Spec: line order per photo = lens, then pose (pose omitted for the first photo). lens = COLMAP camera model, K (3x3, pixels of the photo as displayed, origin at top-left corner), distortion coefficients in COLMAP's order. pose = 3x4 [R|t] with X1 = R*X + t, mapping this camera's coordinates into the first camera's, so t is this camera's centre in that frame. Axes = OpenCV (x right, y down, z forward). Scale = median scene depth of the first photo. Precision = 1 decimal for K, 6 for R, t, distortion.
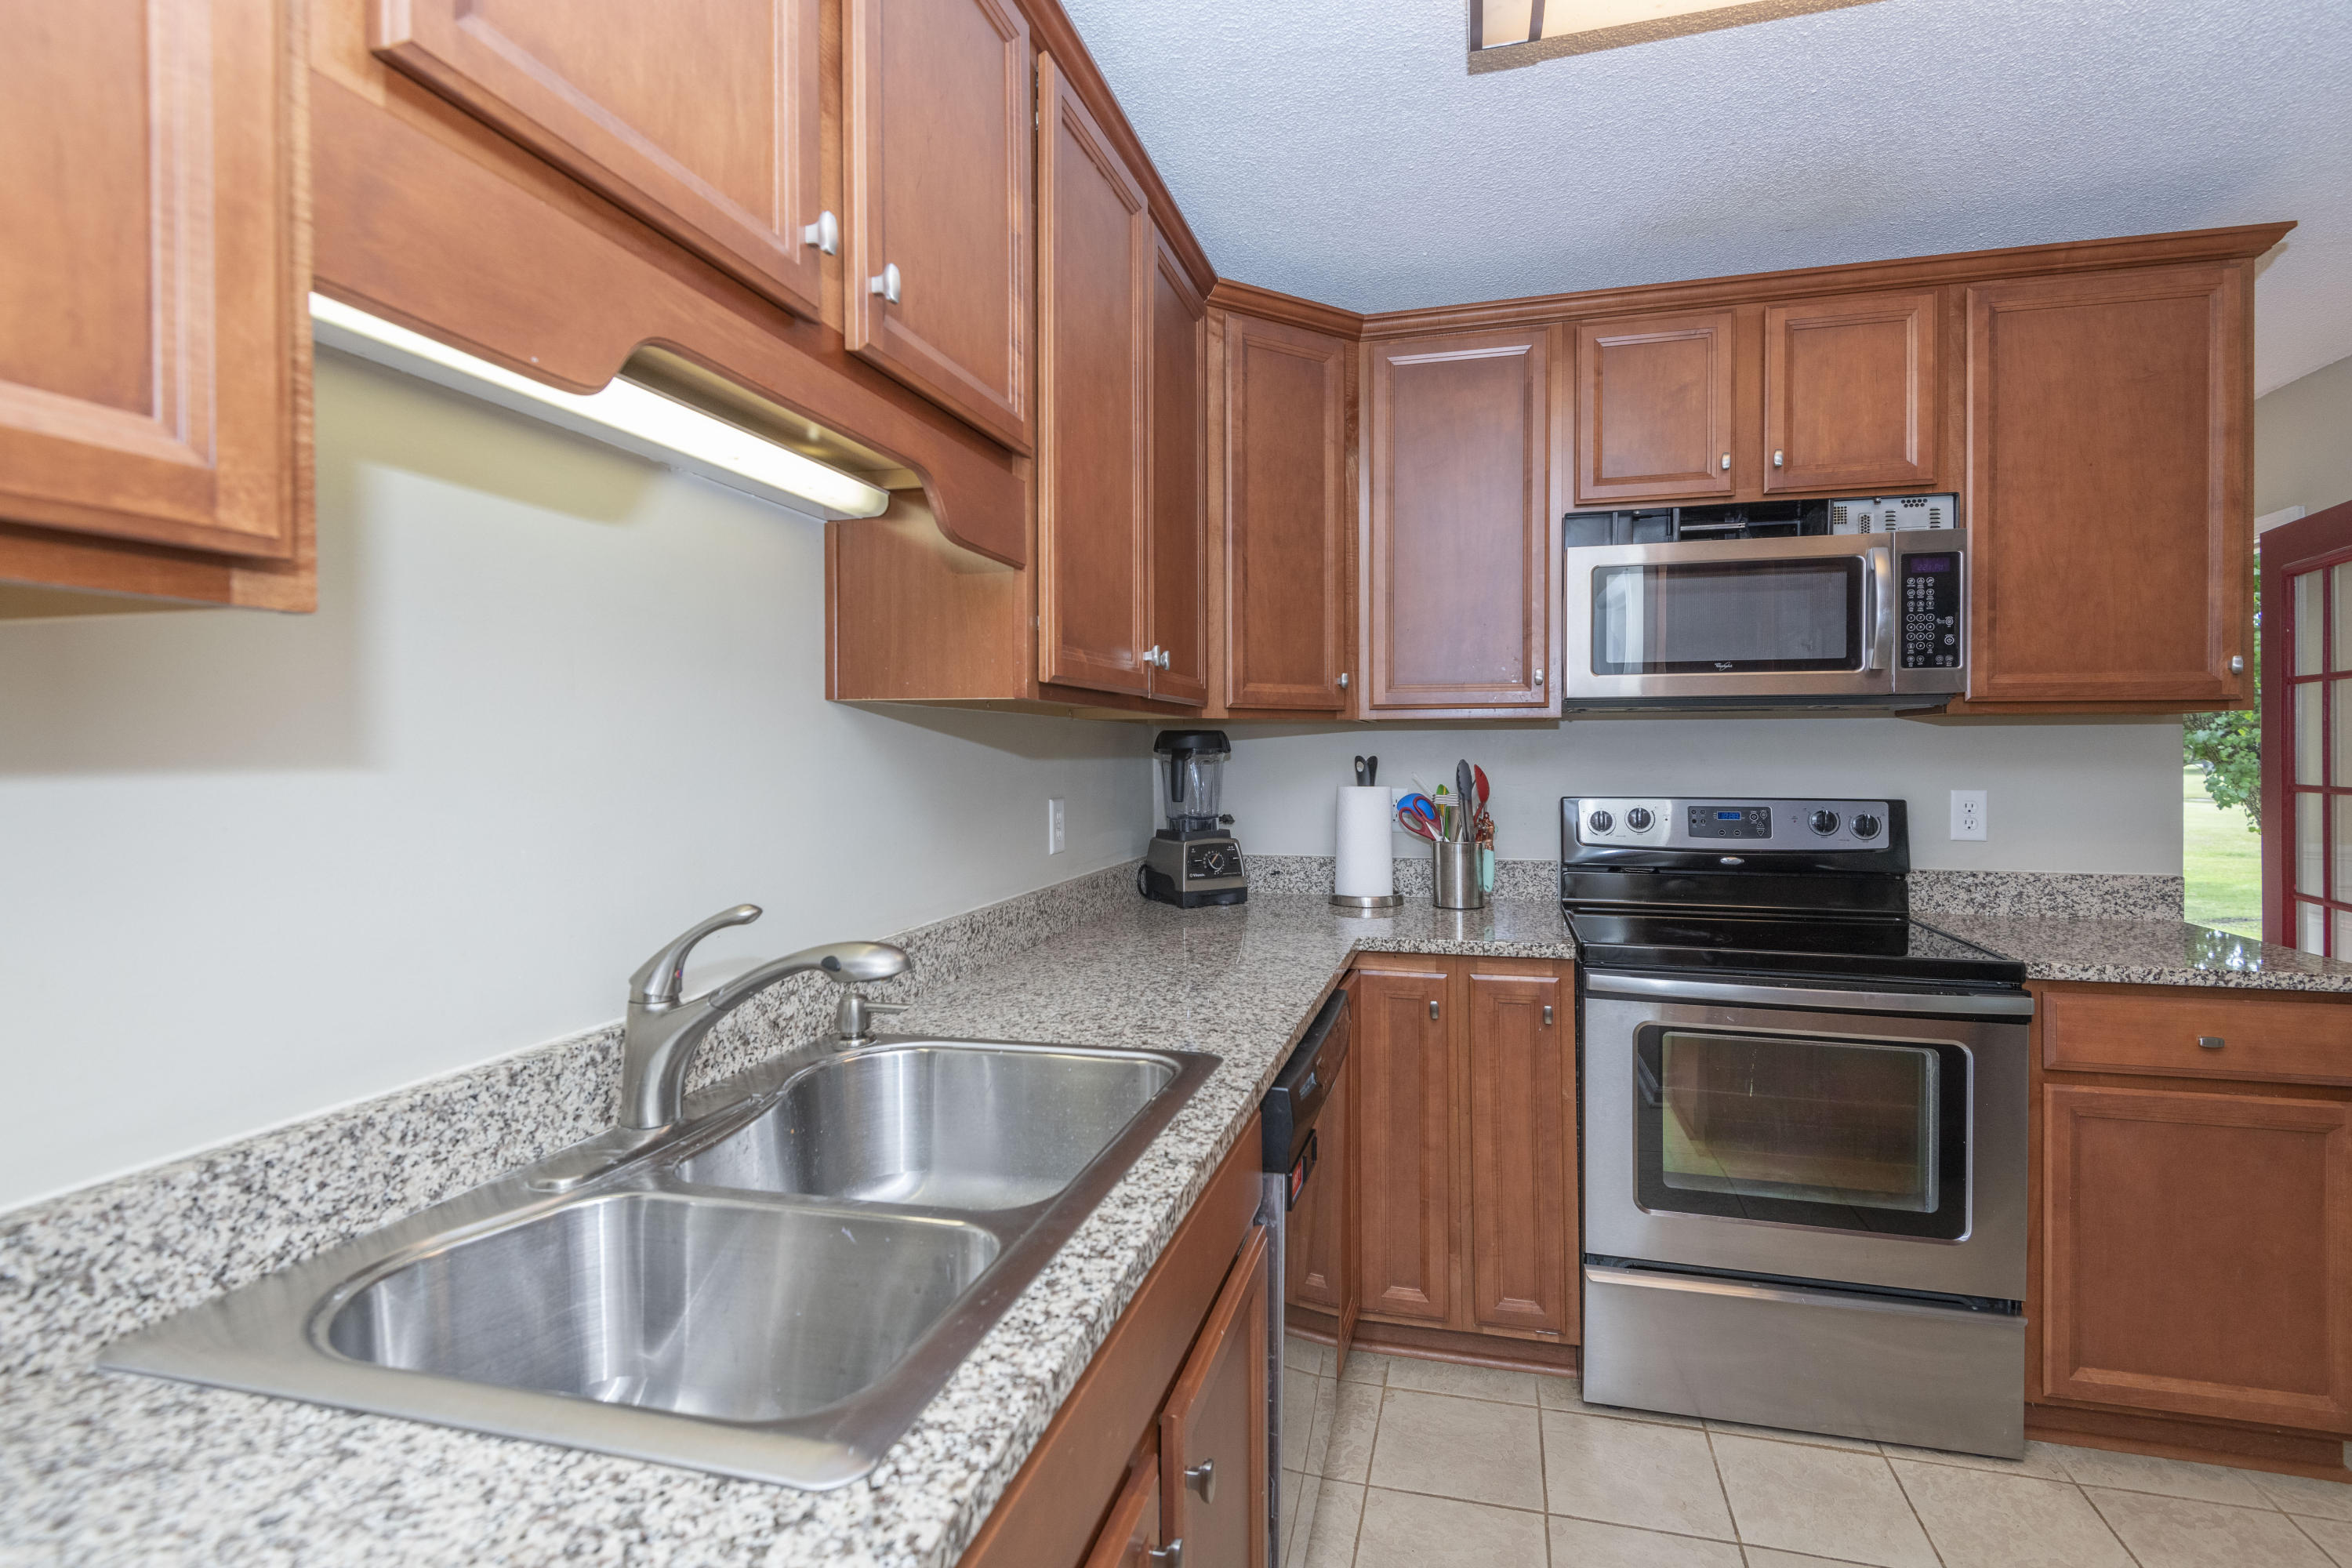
lens RADIAL K [[1098.9, 0, 1205.3], [0, 1098.9, 764.7], [0, 0, 1]] dist [0.036630, -0.022476]
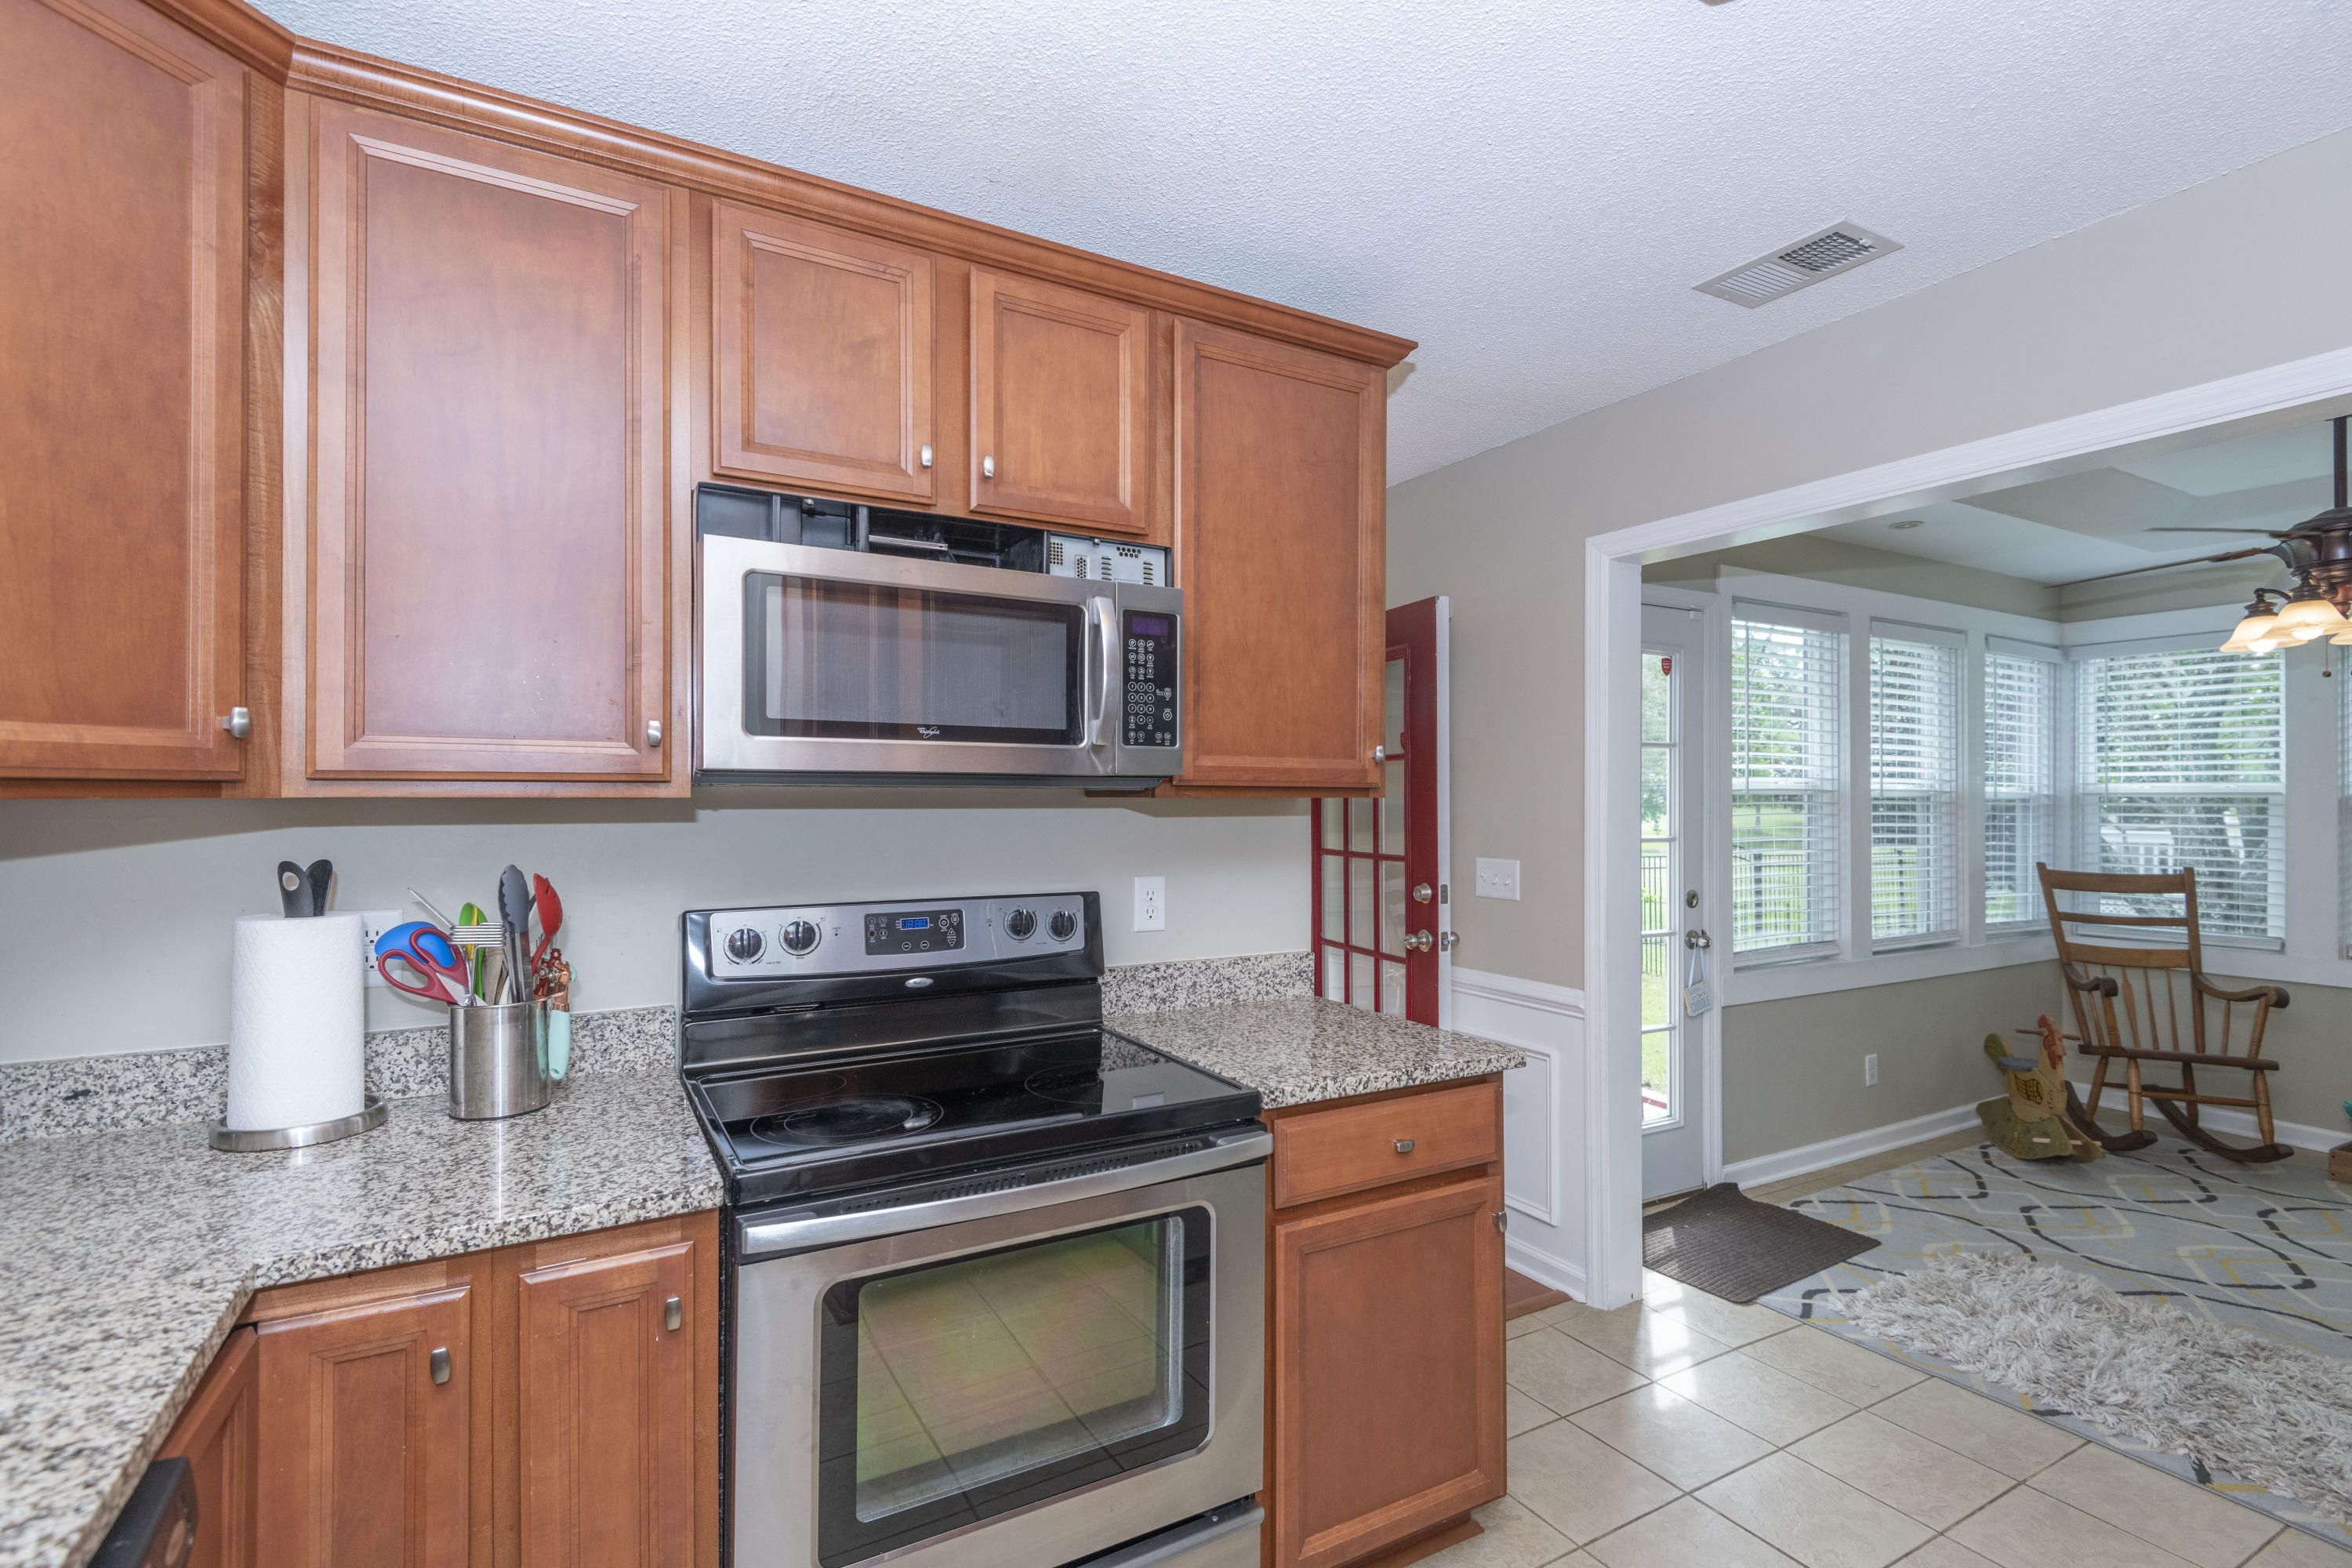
lens RADIAL K [[1114.7, 0, 1242.7], [0, 1114.7, 785.5], [0, 0, 1]] dist [0.036306, -0.022950]
pose [[0.695873, 0.010193, 0.718092, 0.082969], [0.008196, 0.999721, -0.022134, -0.036083], [-0.718118, 0.021288, 0.695596, 0.340501]]
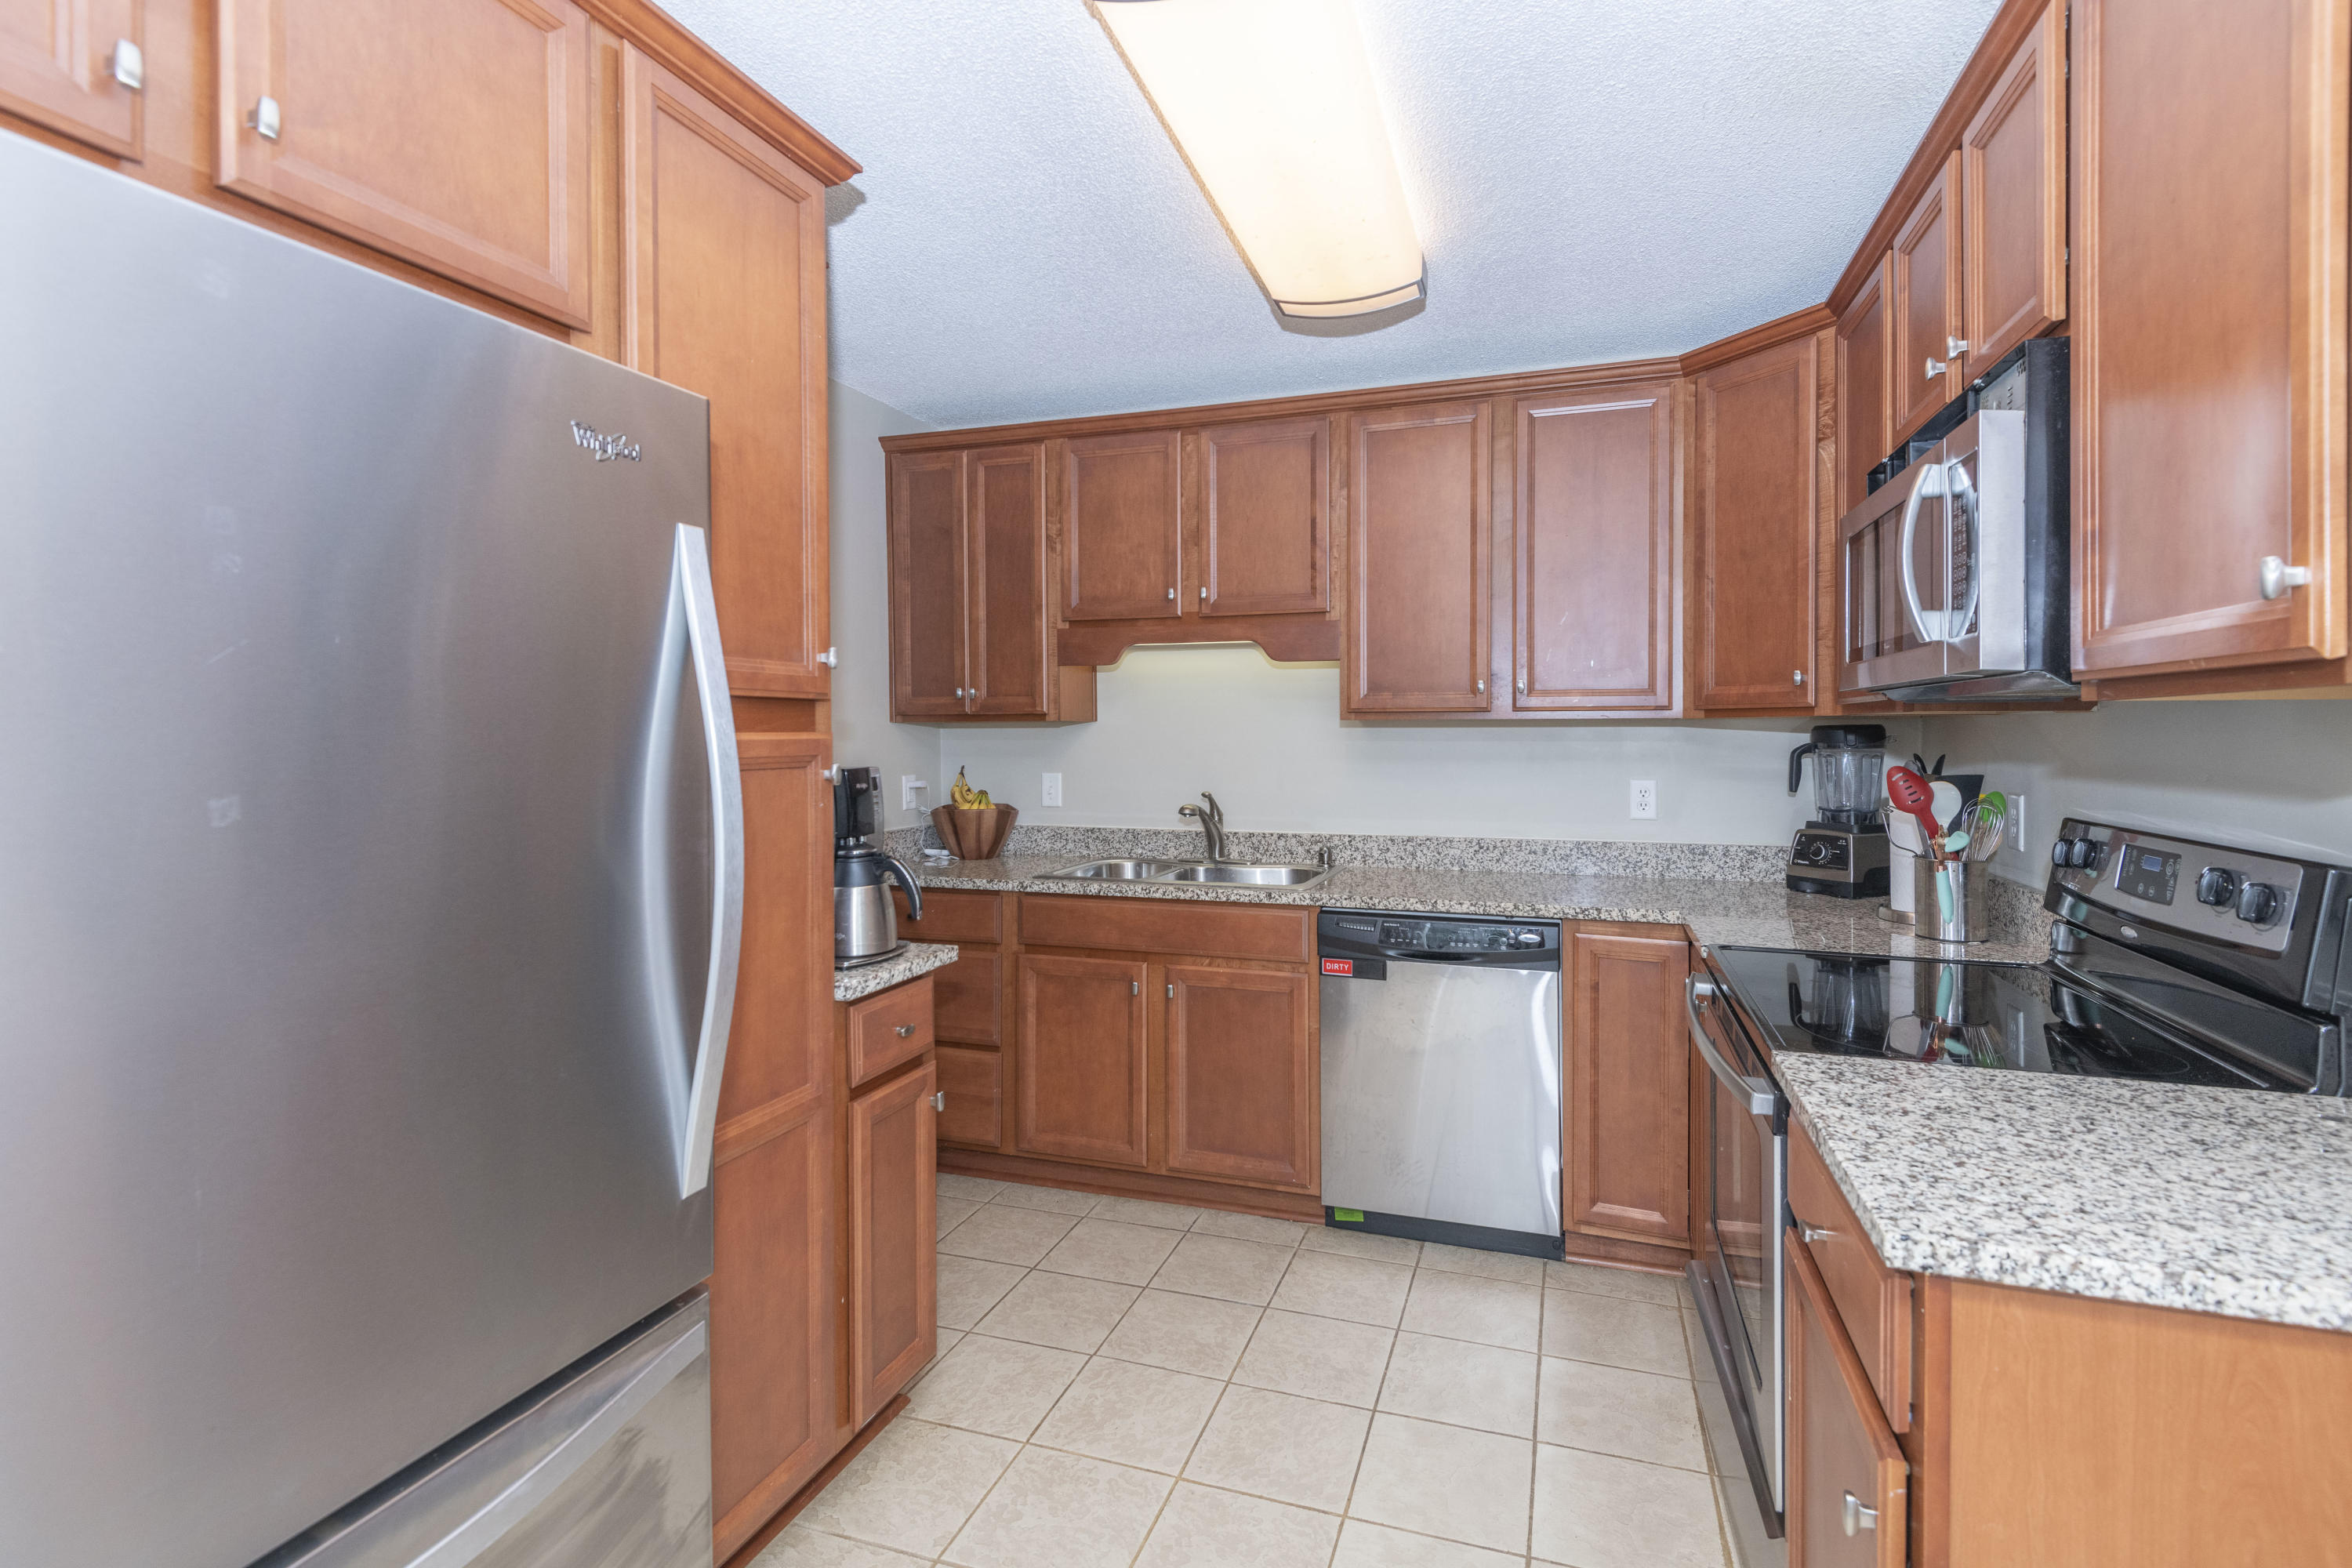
lens RADIAL K [[1098.9, 0, 1205.3], [0, 1098.9, 764.7], [0, 0, 1]] dist [0.036630, -0.022476]
pose [[-0.085892, 0.033550, -0.995739, 1.283925], [-0.016053, 0.999257, 0.035053, -0.026702], [0.996175, 0.018995, -0.085289, 0.591778]]
